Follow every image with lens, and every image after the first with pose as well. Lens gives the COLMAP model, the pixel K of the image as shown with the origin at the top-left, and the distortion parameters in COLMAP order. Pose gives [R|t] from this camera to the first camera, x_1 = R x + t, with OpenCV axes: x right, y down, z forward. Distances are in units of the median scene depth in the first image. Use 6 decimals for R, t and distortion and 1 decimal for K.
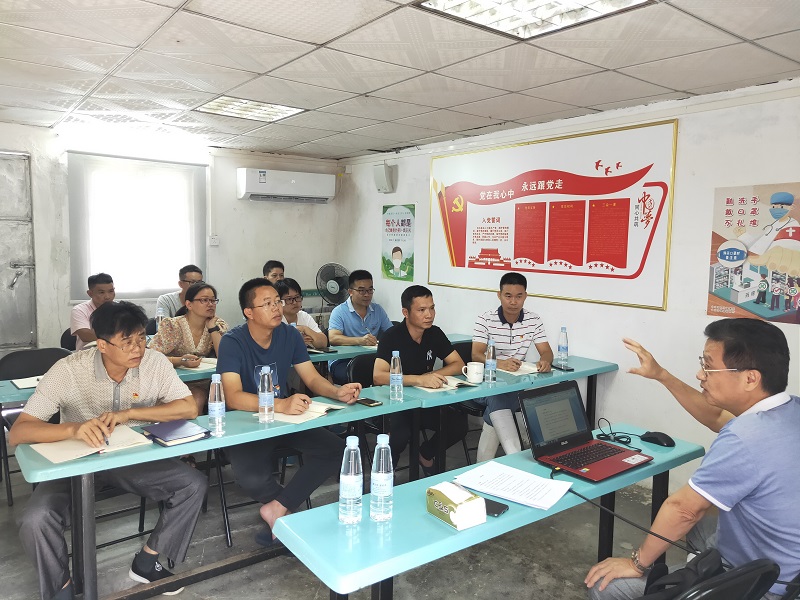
lens RADIAL K [[595.6, 0, 400.2], [0, 595.6, 296.7], [0, 0, 1]] dist [0.007153, 0.001554]
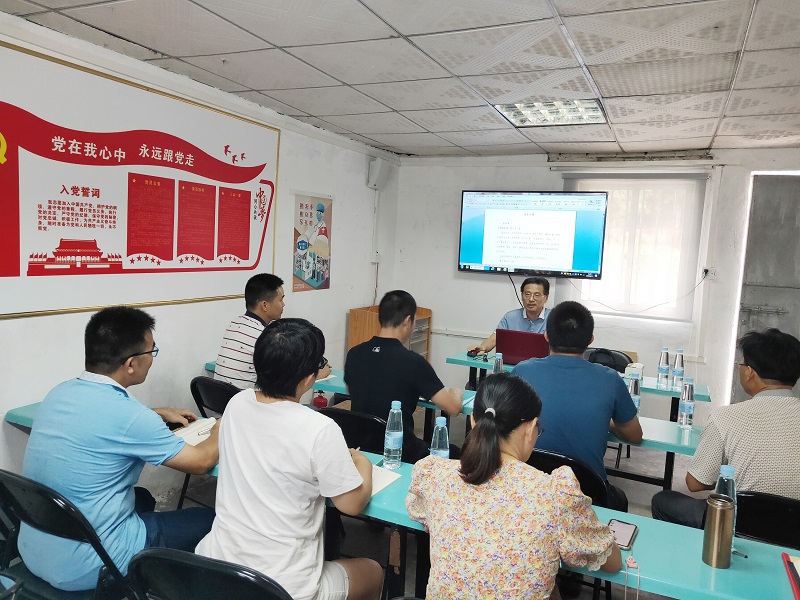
lens RADIAL K [[595.6, 0, 399.7], [0, 595.6, 300.9], [0, 0, 1]] dist [0.007153, 0.001554]
pose [[-0.466415, -0.115001, 0.877058, -0.604033], [0.039093, 0.987864, 0.150319, -0.113224], [-0.883702, 0.104398, -0.456259, 1.159015]]
